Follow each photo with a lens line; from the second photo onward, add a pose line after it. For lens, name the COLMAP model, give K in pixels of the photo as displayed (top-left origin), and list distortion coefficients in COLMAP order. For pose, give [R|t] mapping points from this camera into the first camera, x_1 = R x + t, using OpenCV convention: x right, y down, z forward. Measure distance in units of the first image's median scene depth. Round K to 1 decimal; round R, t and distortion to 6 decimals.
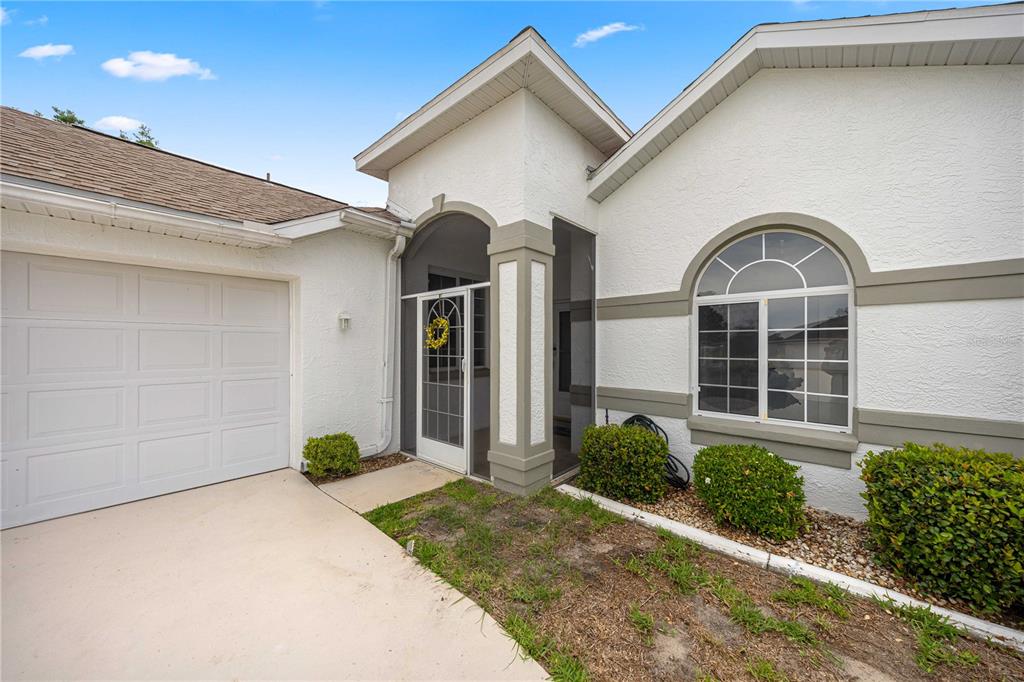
lens RADIAL K [[371.3, 0, 512.0], [0, 371.3, 341.0], [0, 0, 1]] dist [0.000617, 0.000050]
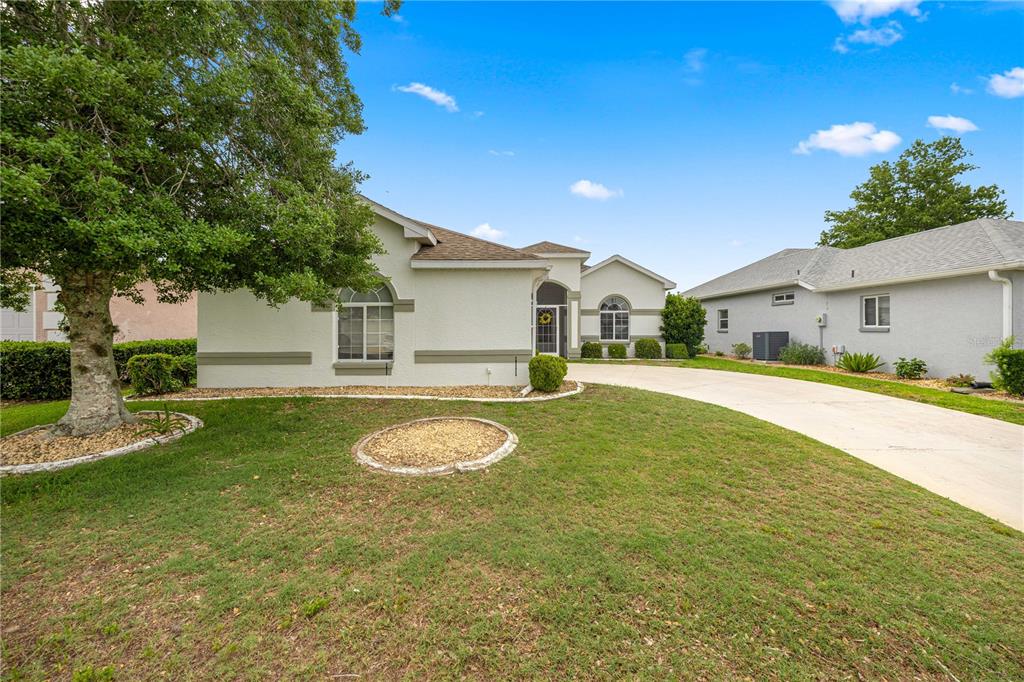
lens RADIAL K [[421.1, 0, 512.0], [0, 421.1, 341.0], [0, 0, 1]] dist [-0.000873, -0.000029]
pose [[0.729782, -0.017990, 0.683443, -3.190169], [-0.006570, 0.999423, 0.033323, 0.057290], [-0.683648, -0.028808, 0.729243, -1.602108]]
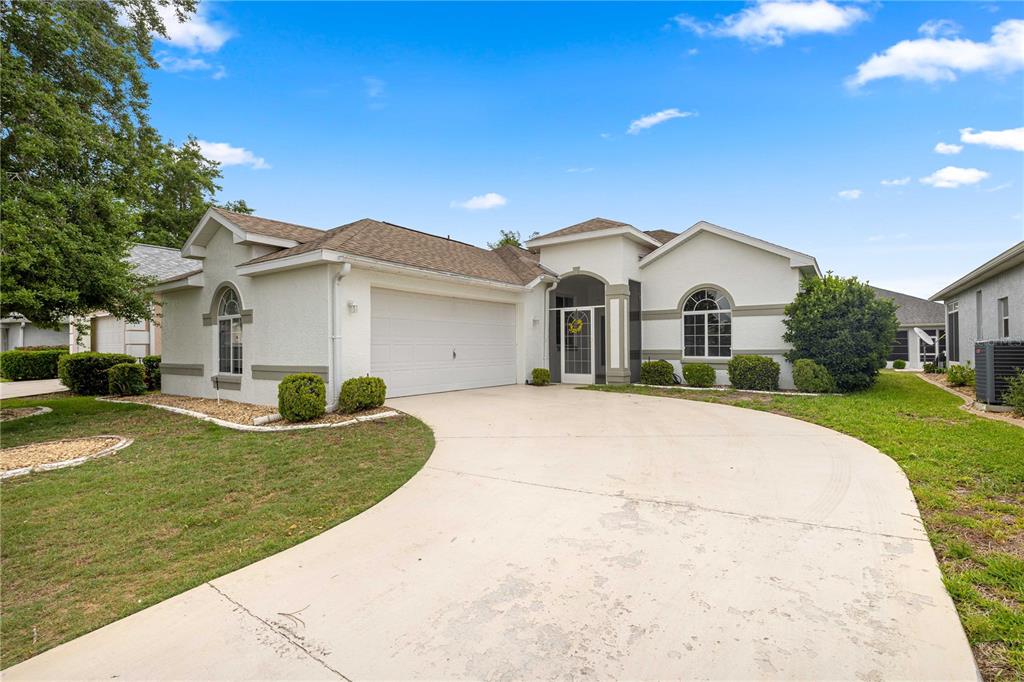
lens RADIAL K [[486.0, 0, 512.0], [0, 486.0, 341.0], [0, 0, 1]] dist [-0.000793, 0.000007]
pose [[0.993404, -0.004467, 0.114580, -1.028473], [0.004722, 0.999987, -0.001958, 0.081172], [-0.114570, 0.002486, 0.993412, -2.123960]]
